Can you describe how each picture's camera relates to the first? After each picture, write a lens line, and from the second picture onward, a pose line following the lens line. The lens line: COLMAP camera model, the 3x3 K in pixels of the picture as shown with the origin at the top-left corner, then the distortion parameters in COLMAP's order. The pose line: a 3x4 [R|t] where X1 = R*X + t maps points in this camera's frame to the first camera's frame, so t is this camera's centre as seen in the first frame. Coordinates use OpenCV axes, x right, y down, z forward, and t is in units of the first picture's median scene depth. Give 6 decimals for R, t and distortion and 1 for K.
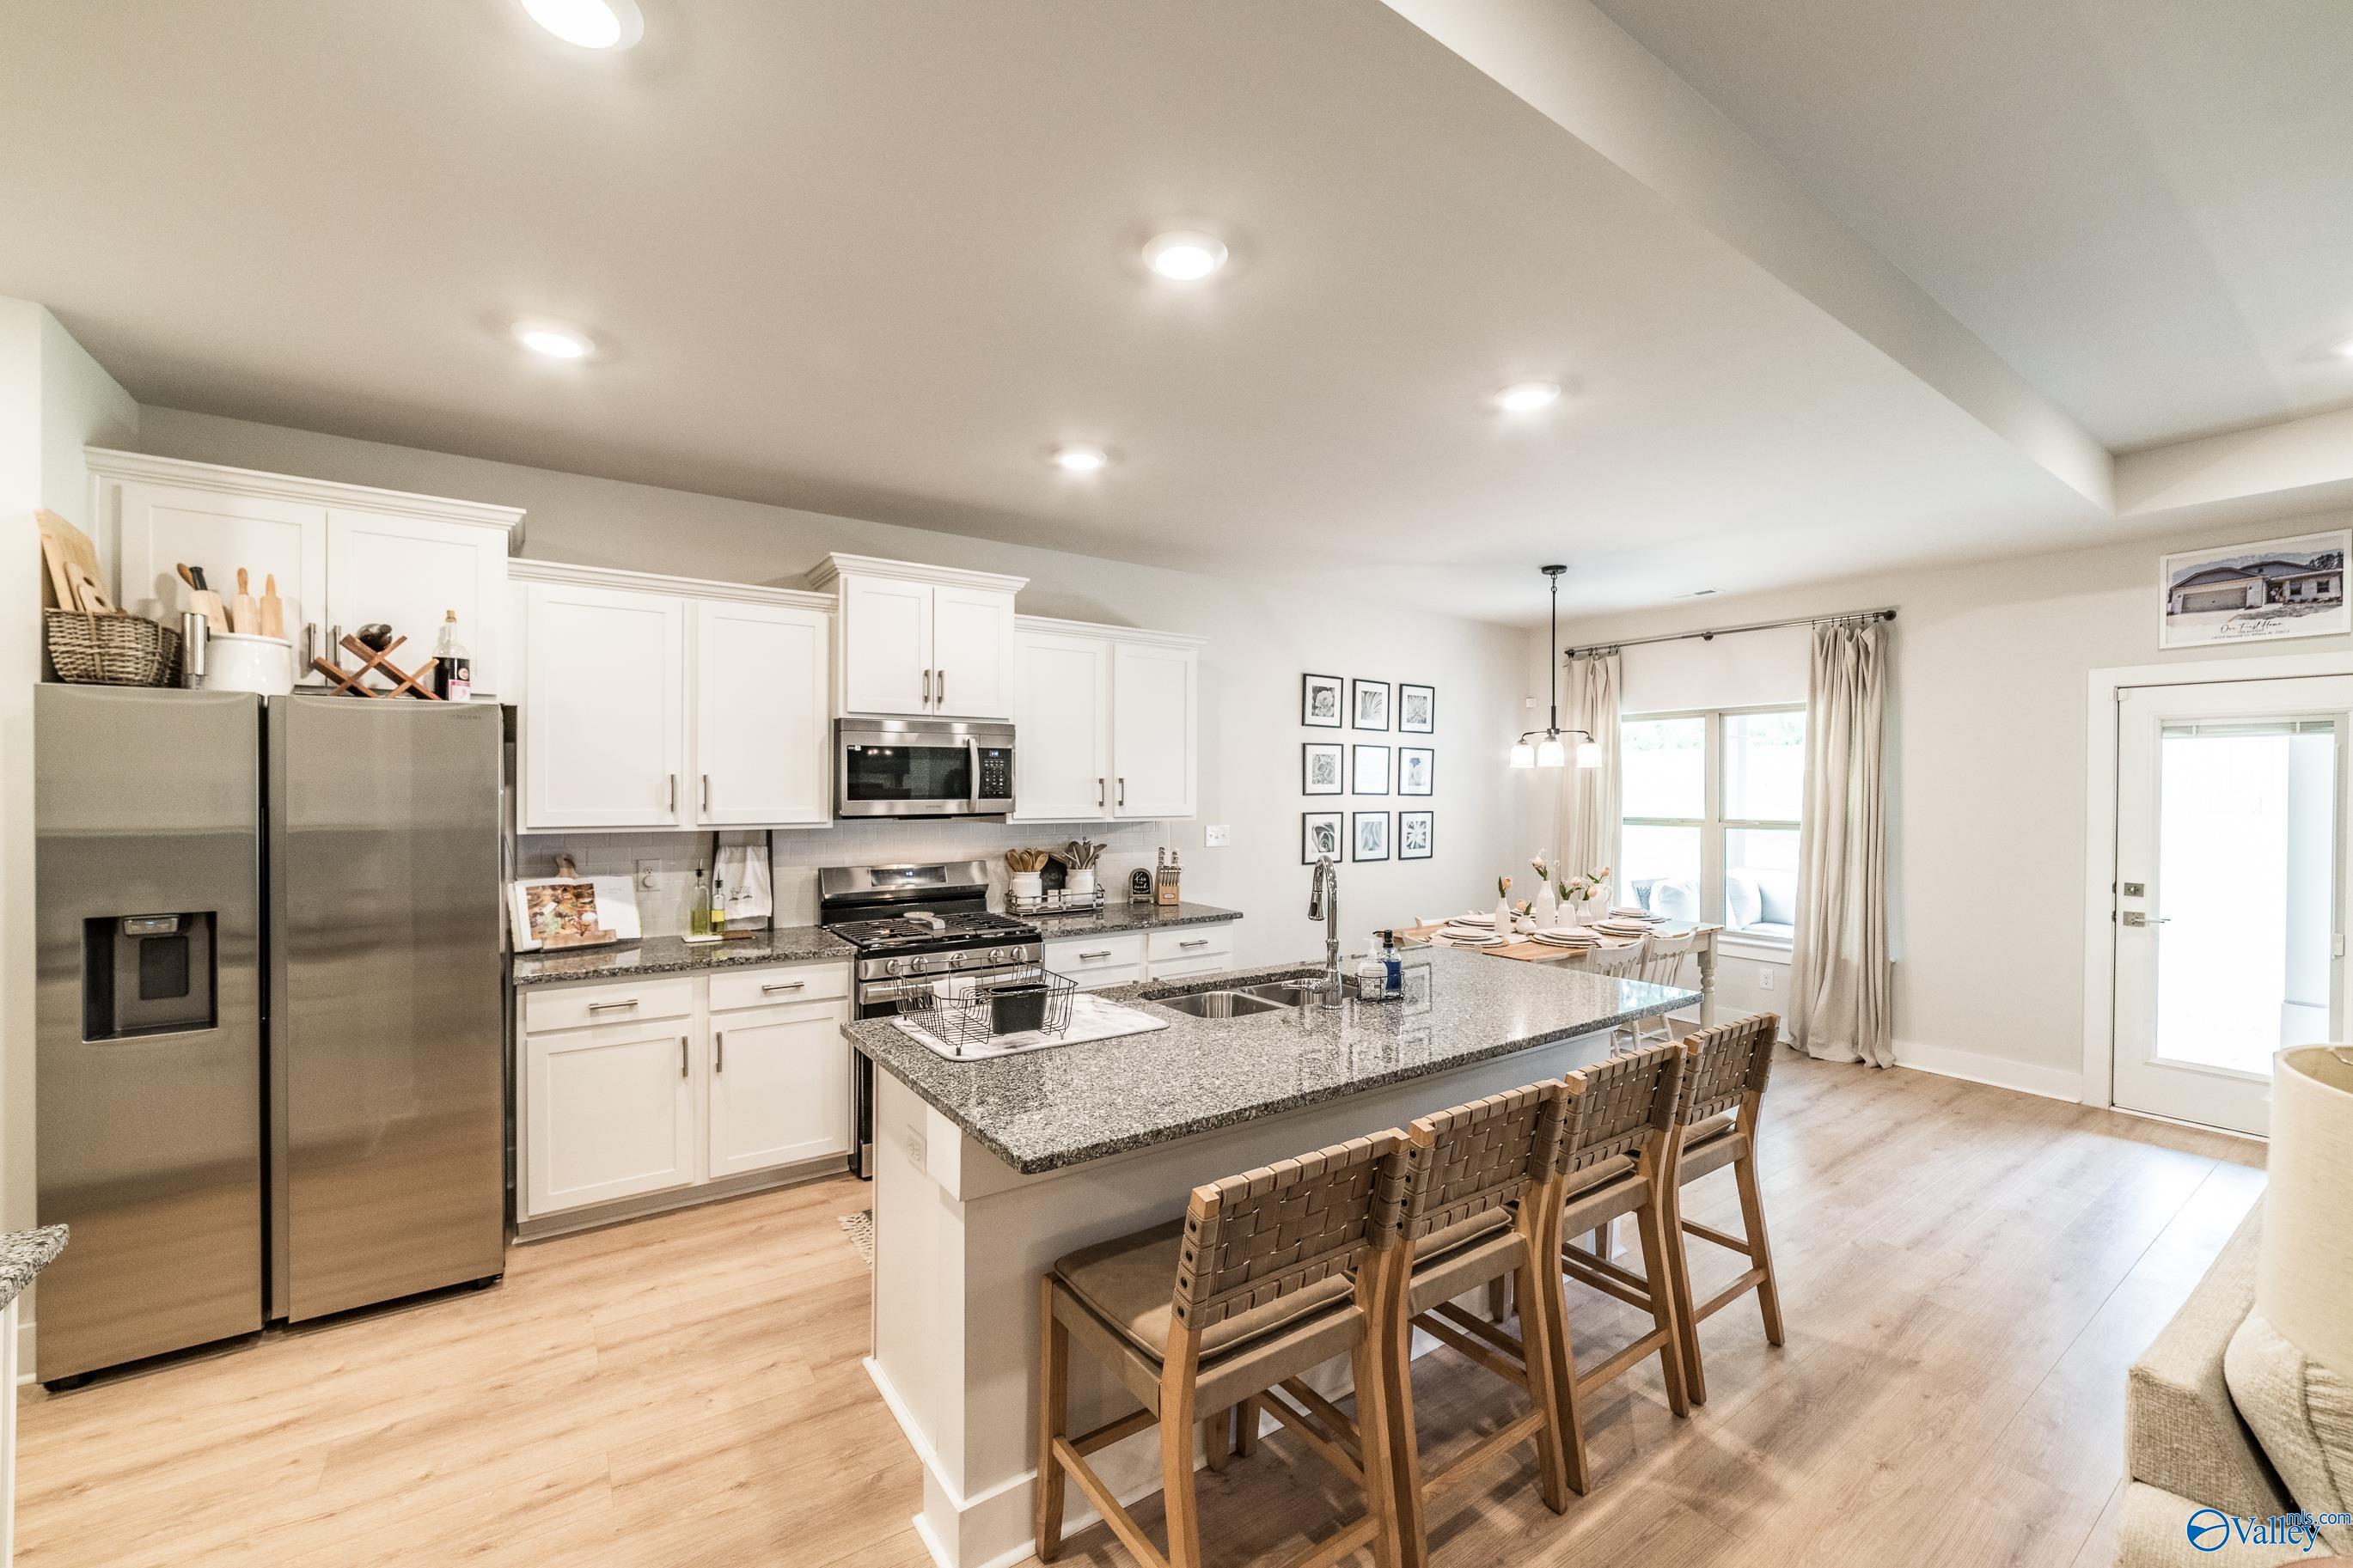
lens RADIAL K [[917.1, 0, 1179.4], [0, 917.1, 793.6], [0, 0, 1]] dist [-0.015438, 0.005687]
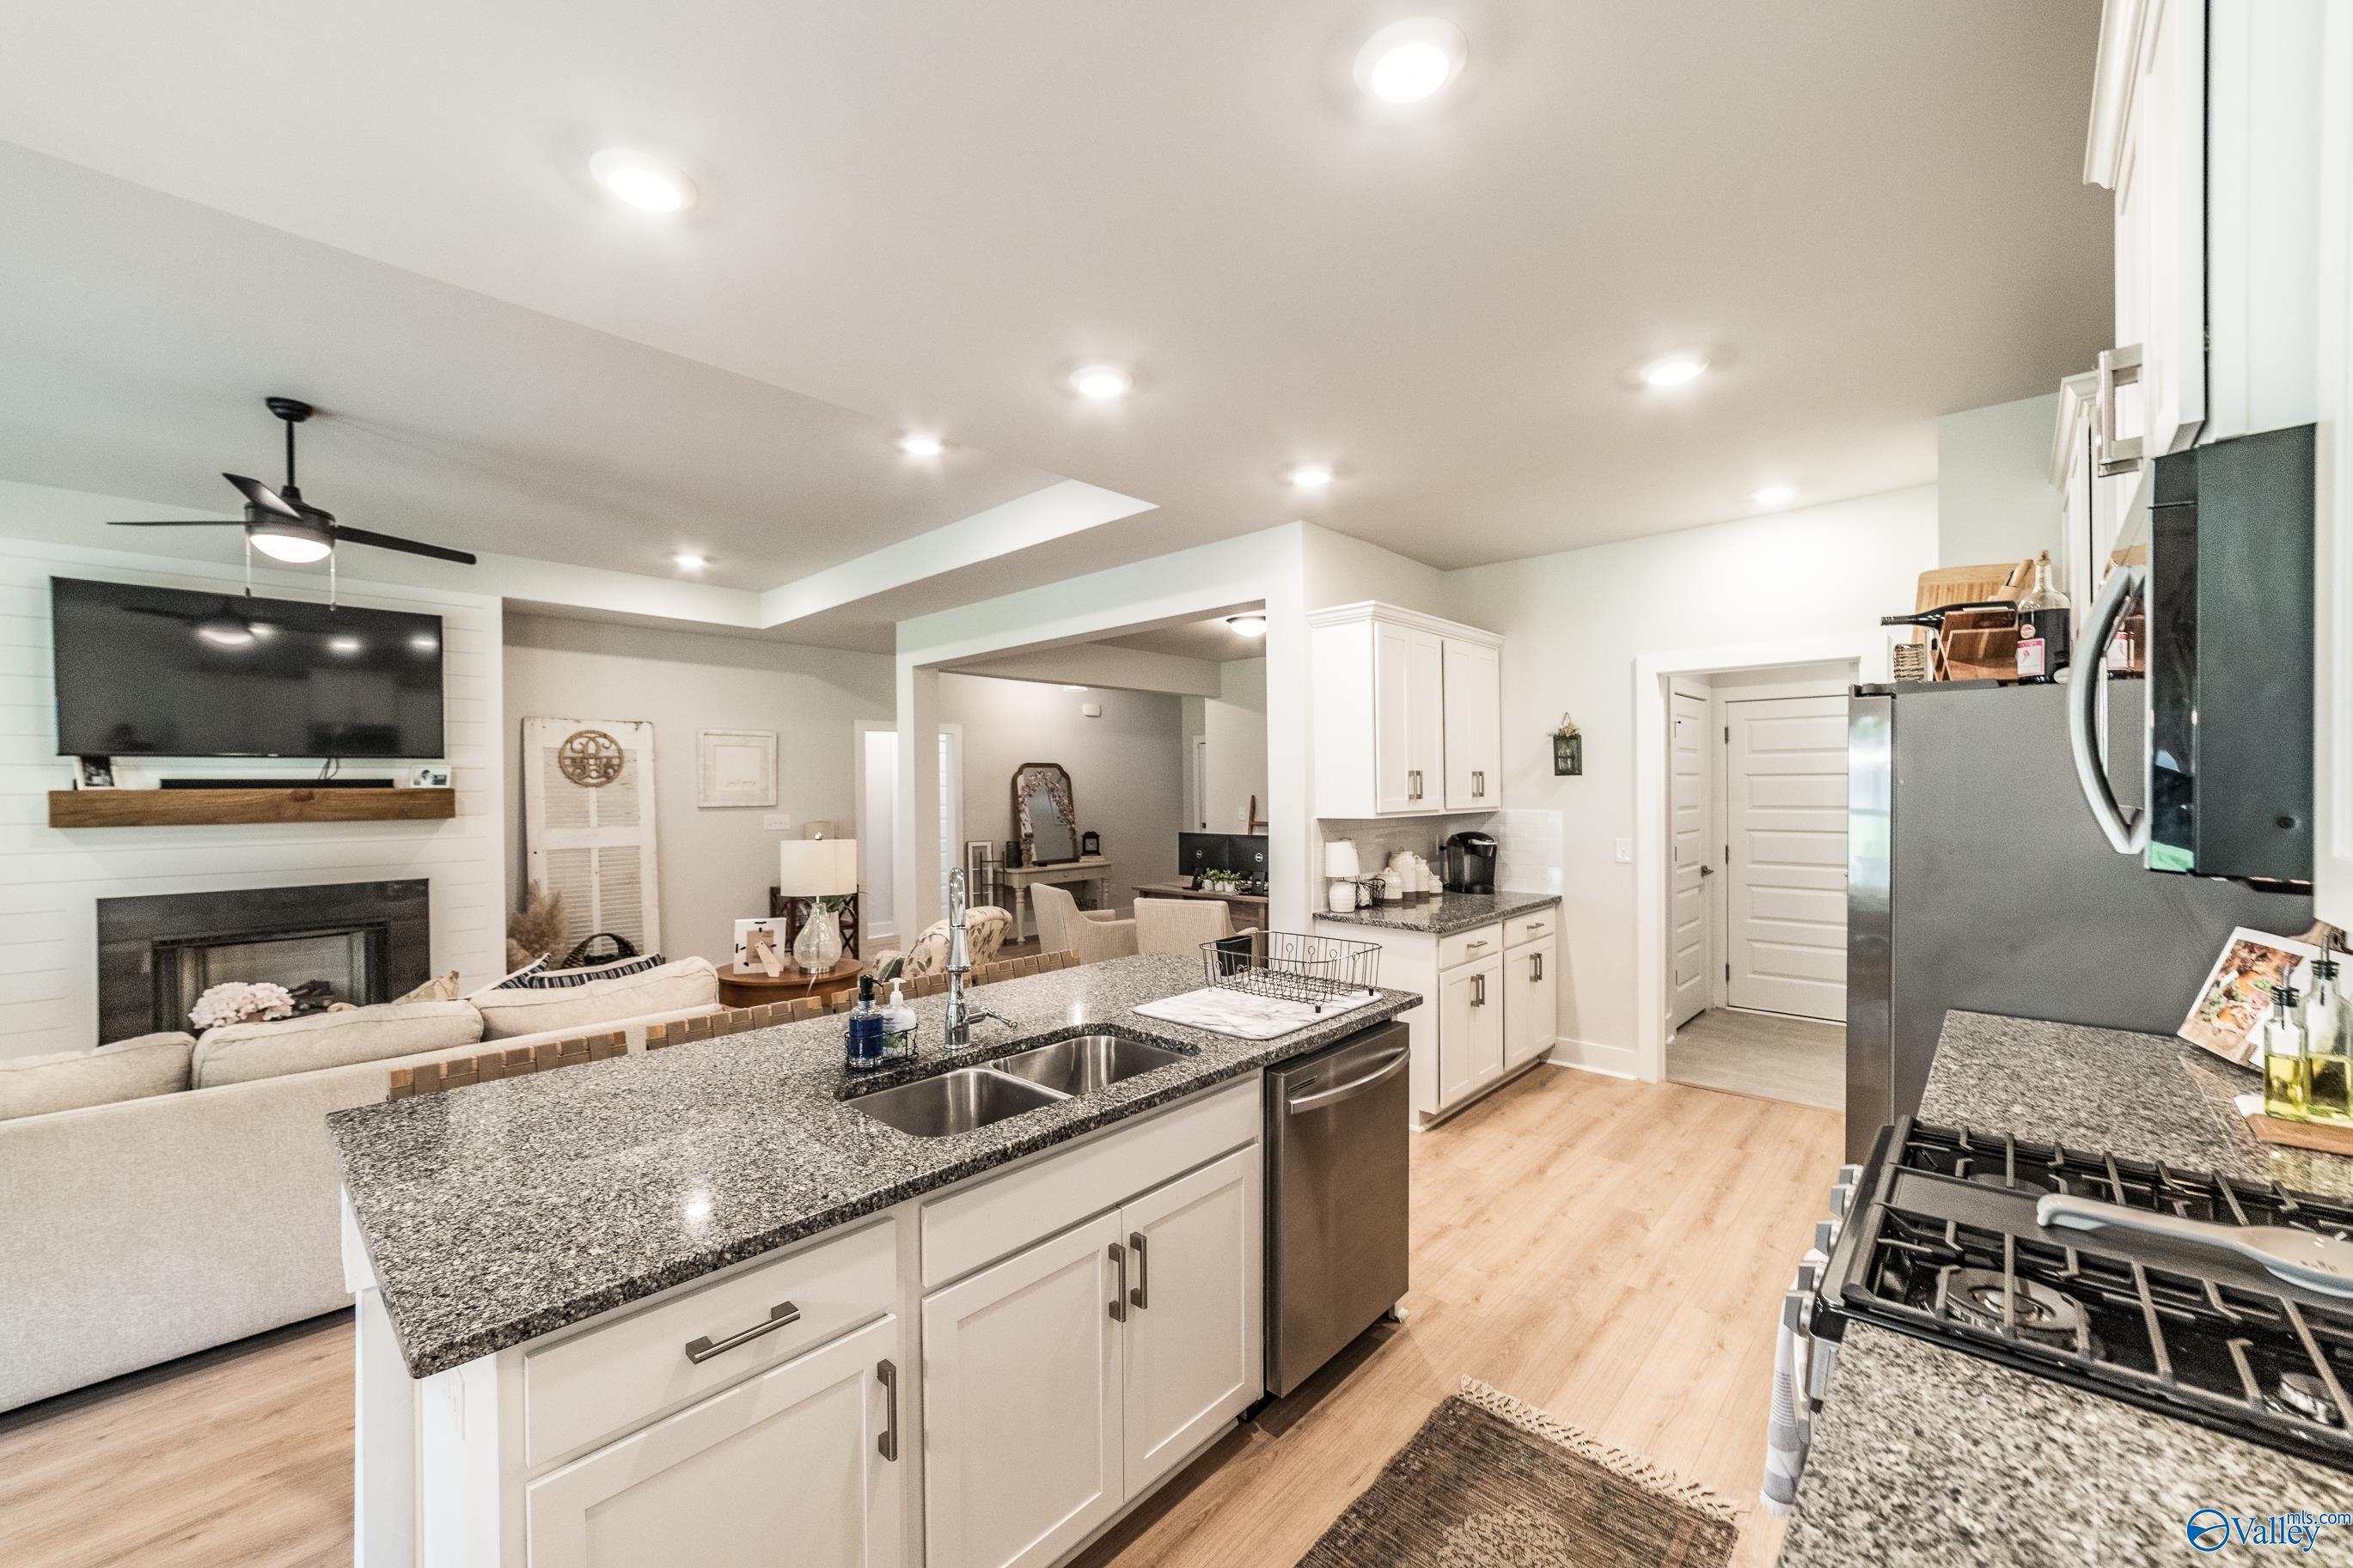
lens RADIAL K [[917.1, 0, 1142.4], [0, 917.1, 786.7], [0, 0, 1]] dist [-0.015438, 0.005687]
pose [[-0.980353, 0.001129, -0.197249, 0.101913], [-0.000325, 0.999973, 0.007337, -0.005632], [0.197252, 0.007257, -0.980326, 1.169715]]
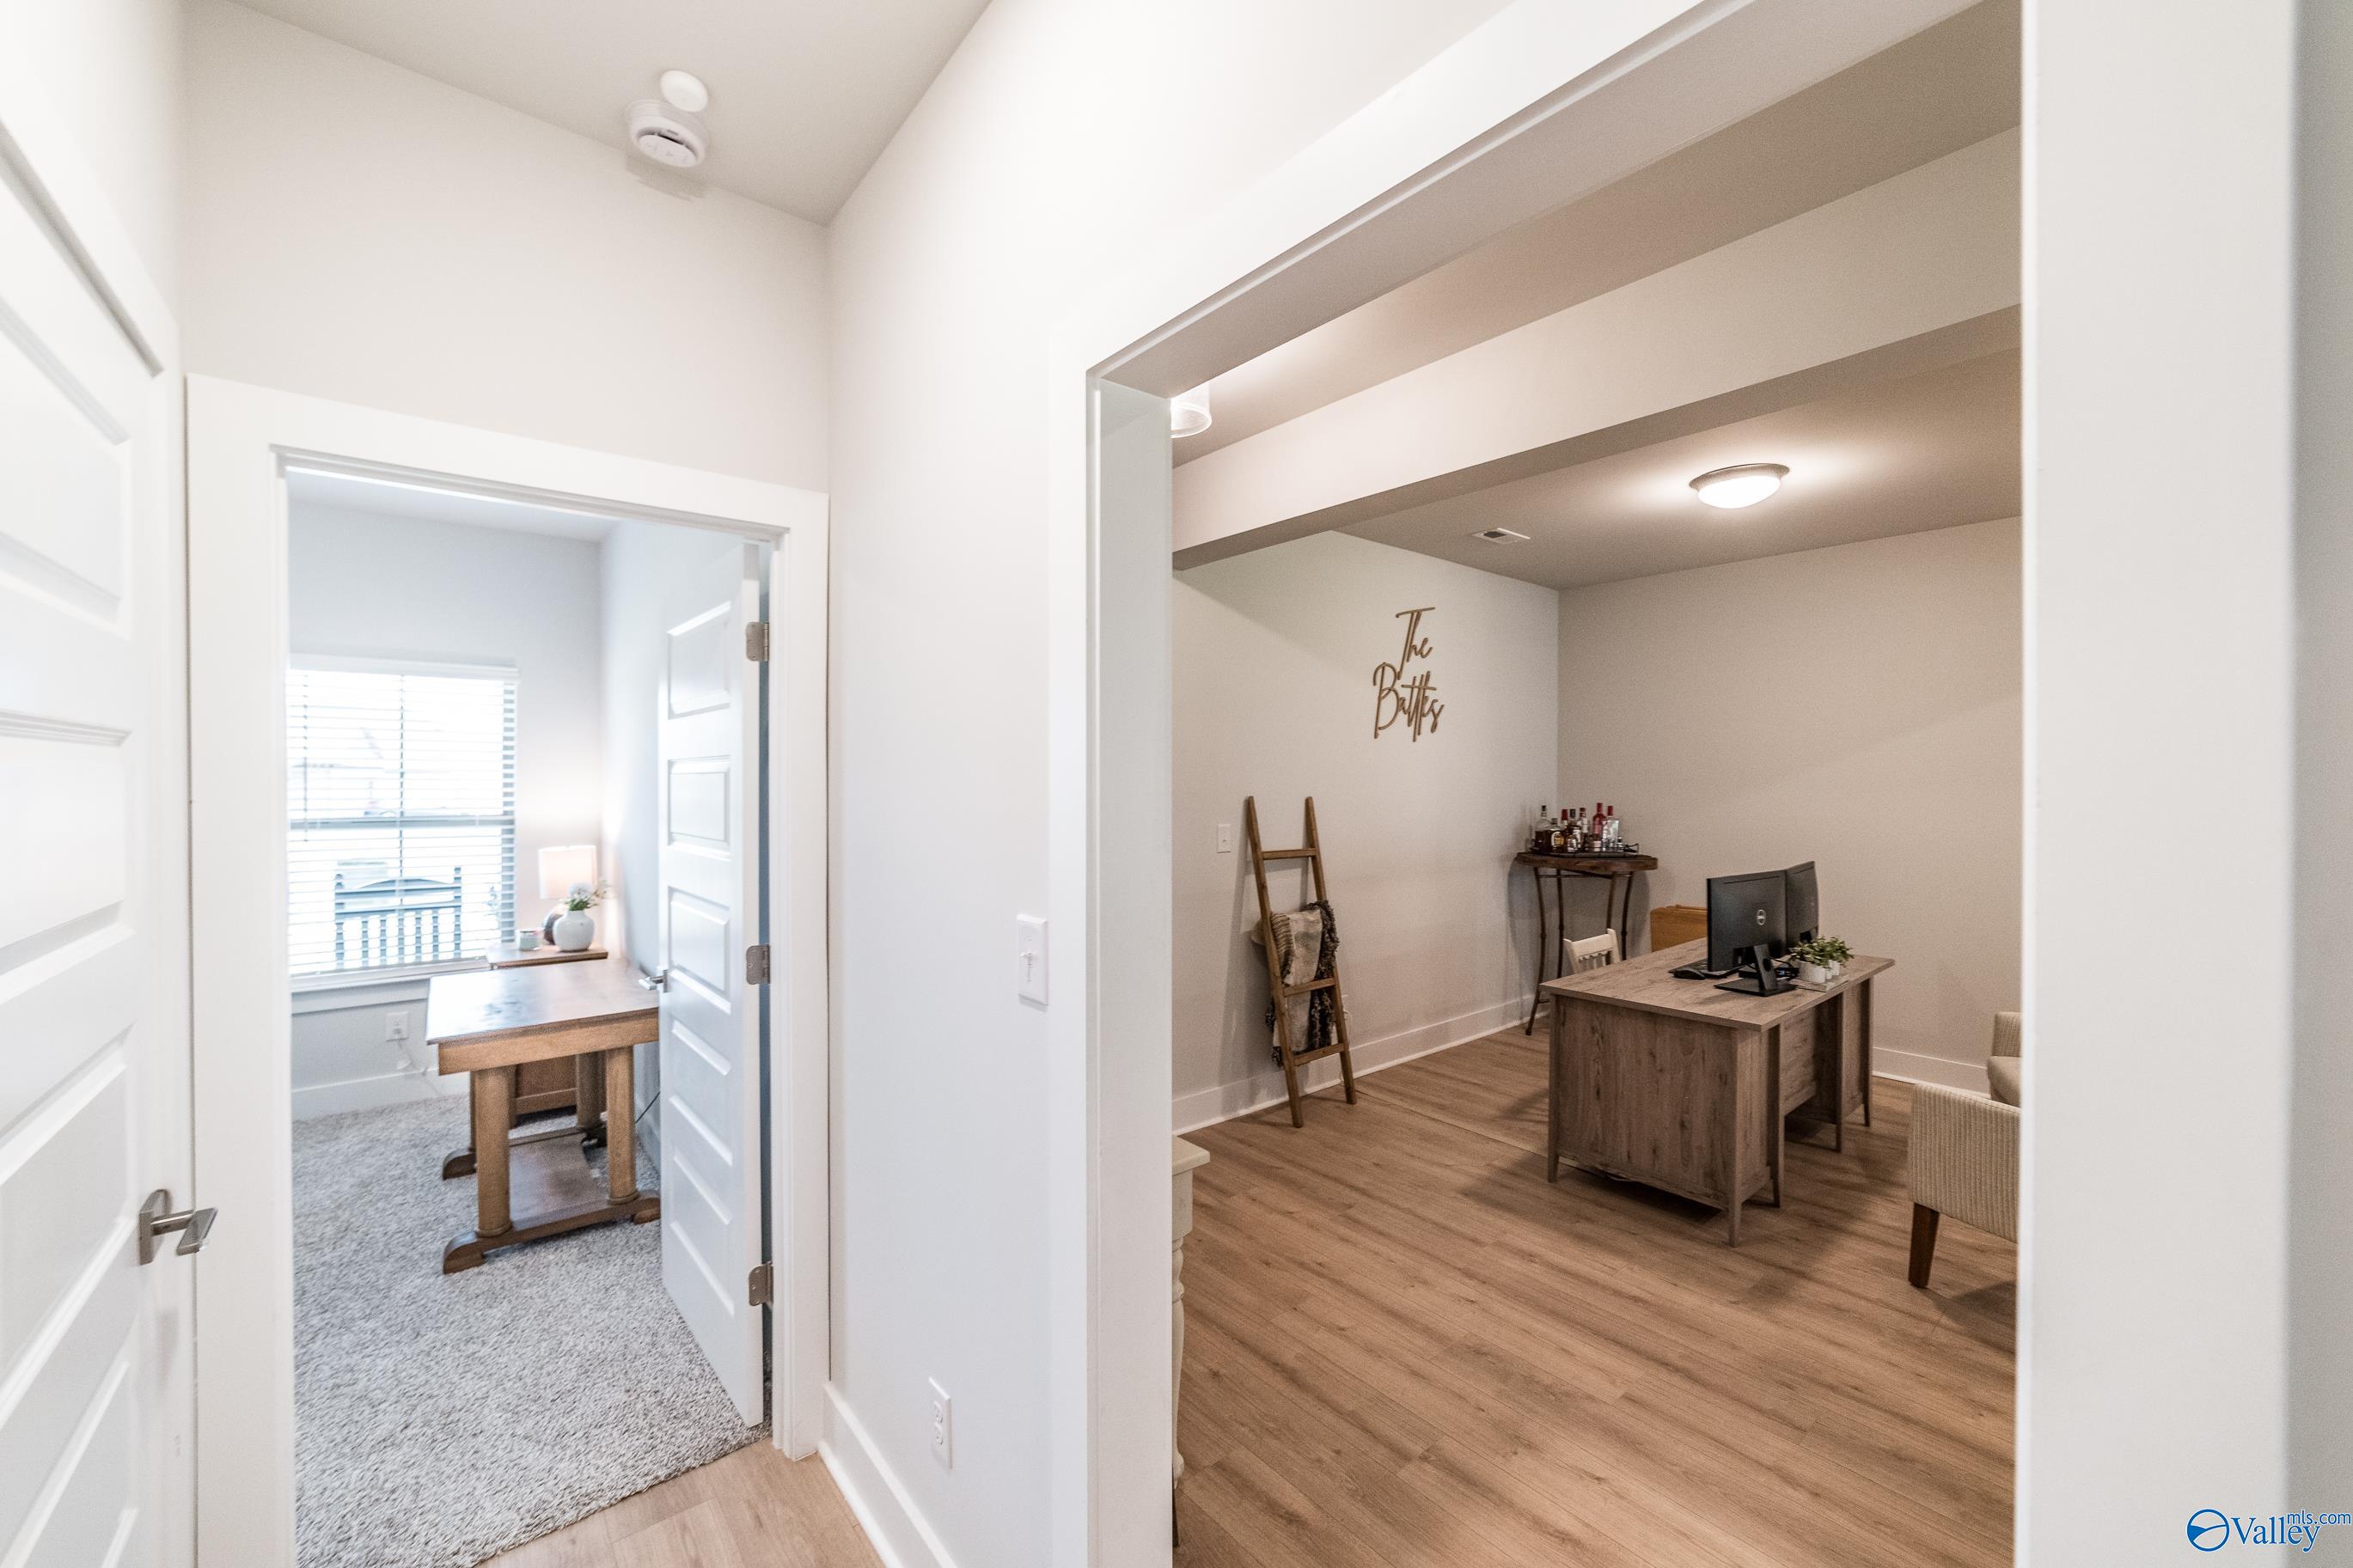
lens RADIAL K [[917.1, 0, 1176.7], [0, 917.1, 779.1], [0, 0, 1]] dist [-0.015438, 0.005687]
pose [[0.087474, -0.008462, -0.996131, 0.438137], [-0.011101, 0.999894, -0.009468, 0.020741], [0.996105, 0.011886, 0.087371, -1.034452]]
